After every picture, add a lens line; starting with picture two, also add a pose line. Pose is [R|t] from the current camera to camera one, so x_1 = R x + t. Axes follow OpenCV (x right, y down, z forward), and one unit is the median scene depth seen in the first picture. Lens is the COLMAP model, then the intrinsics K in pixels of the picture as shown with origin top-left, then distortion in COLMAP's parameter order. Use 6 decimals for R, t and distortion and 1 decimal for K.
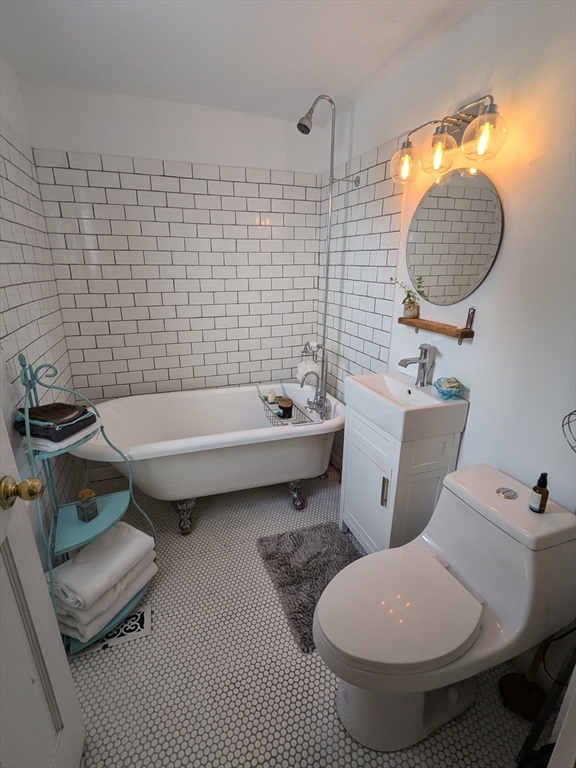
lens RADIAL K [[362.0, 0, 289.2], [0, 362.0, 383.3], [0, 0, 1]] dist [-0.001186, 0.001202]
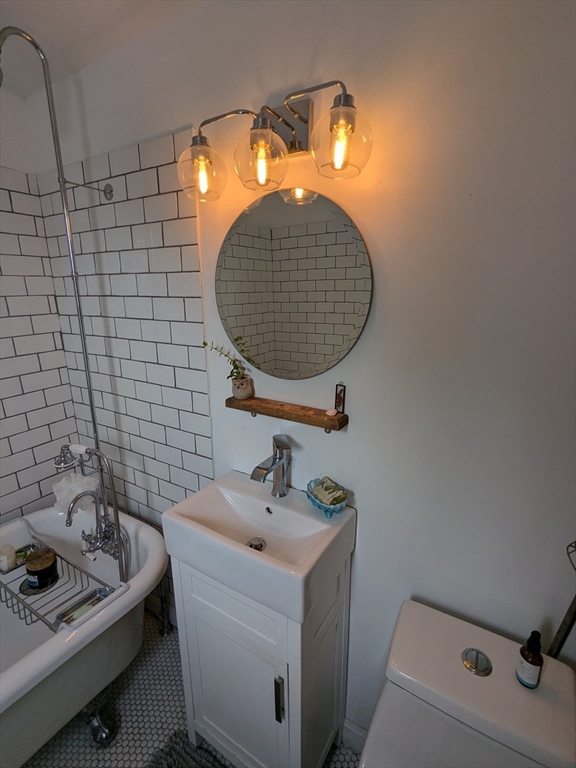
lens RADIAL K [[362.0, 0, 289.2], [0, 362.0, 383.3], [0, 0, 1]] dist [-0.001186, 0.001202]
pose [[0.786591, -0.161819, 0.595893, 0.003388], [0.202714, 0.979237, -0.001668, -0.186939], [-0.583251, 0.122108, 0.803062, 0.398794]]
